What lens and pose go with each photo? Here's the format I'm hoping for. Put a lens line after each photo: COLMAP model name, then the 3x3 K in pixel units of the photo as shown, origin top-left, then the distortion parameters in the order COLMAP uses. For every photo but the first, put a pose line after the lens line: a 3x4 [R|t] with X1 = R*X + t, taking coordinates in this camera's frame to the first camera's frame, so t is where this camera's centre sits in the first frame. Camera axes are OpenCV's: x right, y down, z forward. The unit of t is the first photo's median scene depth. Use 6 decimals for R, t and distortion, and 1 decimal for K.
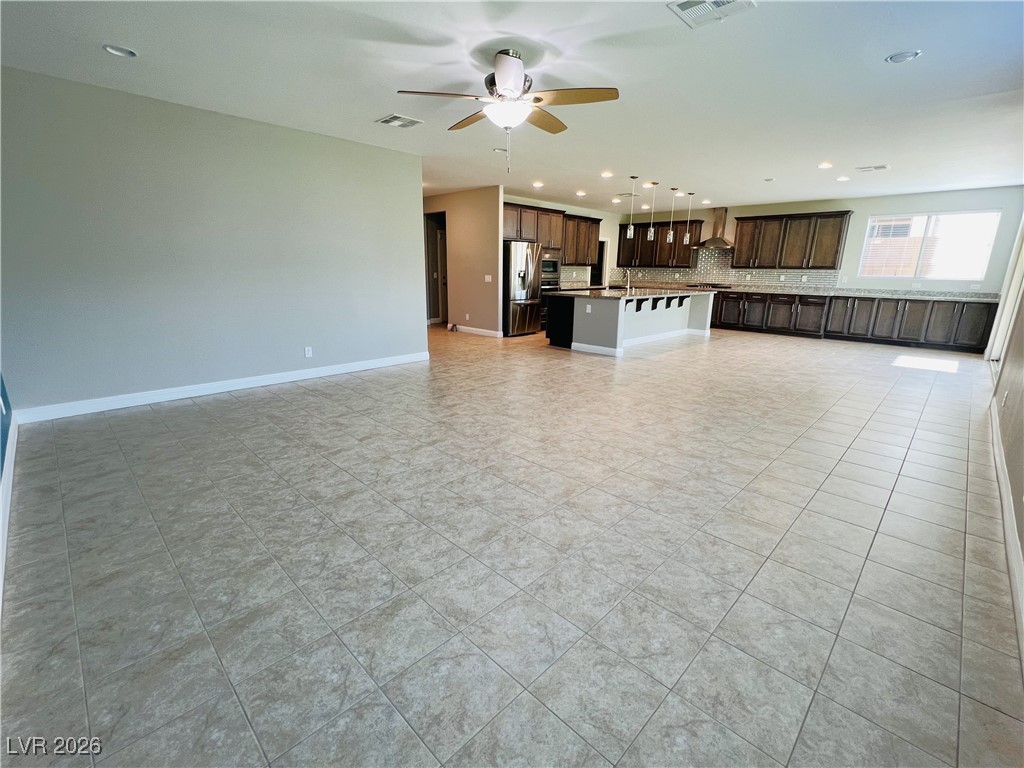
lens RADIAL K [[456.5, 0, 510.0], [0, 456.5, 386.3], [0, 0, 1]] dist [-0.001078, 0.000246]
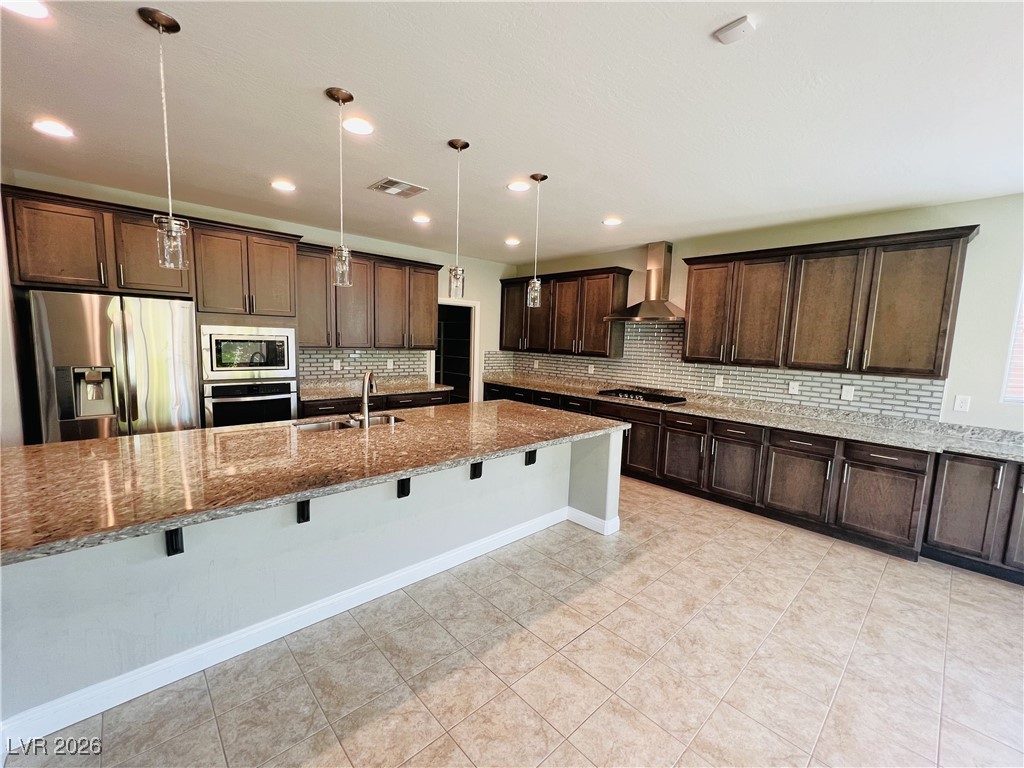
lens RADIAL K [[423.9, 0, 509.9], [0, 423.9, 385.4], [0, 0, 1]] dist [-0.000355, 0.000003]
pose [[0.998817, 0.023896, -0.042339, 0.374871], [-0.029704, 0.989372, -0.142337, -0.191510], [0.038487, 0.143426, 0.988912, 0.644582]]
